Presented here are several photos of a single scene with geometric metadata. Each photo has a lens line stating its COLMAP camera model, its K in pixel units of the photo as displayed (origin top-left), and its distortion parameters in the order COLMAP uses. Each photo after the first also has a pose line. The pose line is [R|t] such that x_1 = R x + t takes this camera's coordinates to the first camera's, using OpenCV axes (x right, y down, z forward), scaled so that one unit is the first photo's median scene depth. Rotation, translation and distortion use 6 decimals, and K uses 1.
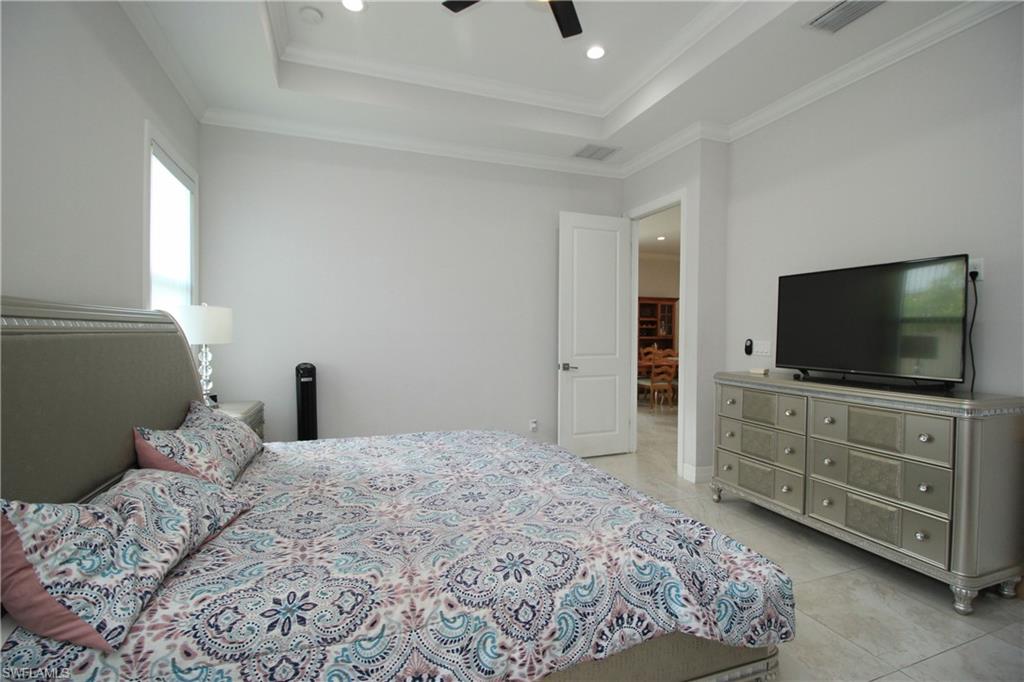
lens RADIAL K [[476.1, 0, 513.8], [0, 476.1, 338.4], [0, 0, 1]] dist [-0.000451, -0.012381]
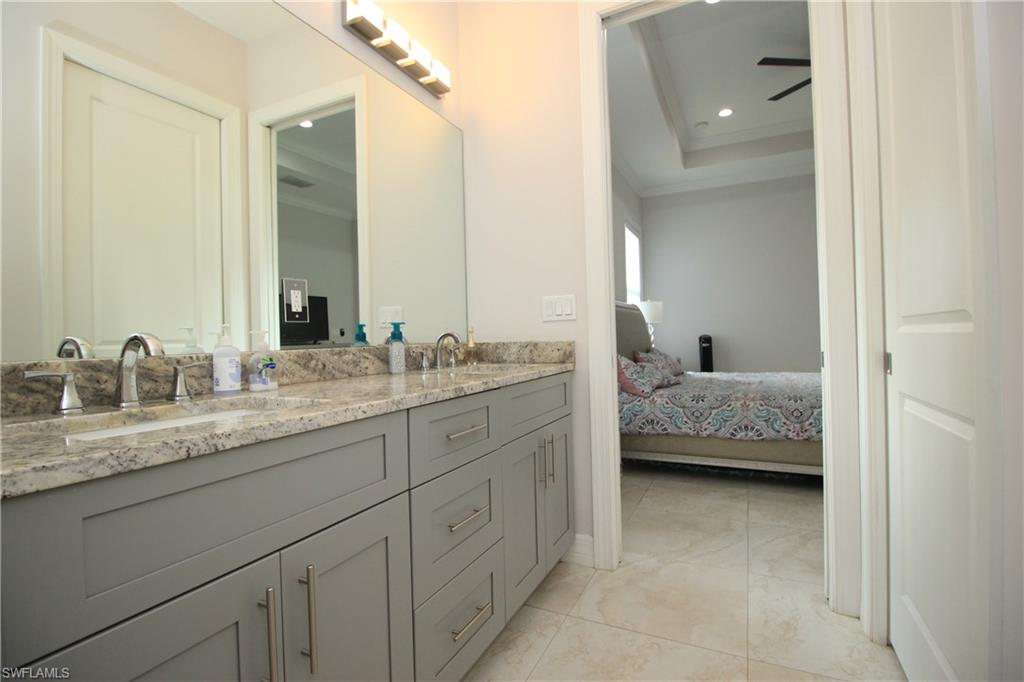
lens RADIAL K [[476.1, 0, 513.8], [0, 476.1, 338.4], [0, 0, 1]] dist [-0.000451, -0.012381]
pose [[0.696117, -0.023293, -0.717550, 0.762756], [0.020825, 0.999708, -0.012249, 0.215584], [0.717626, -0.006417, 0.696399, -1.672679]]
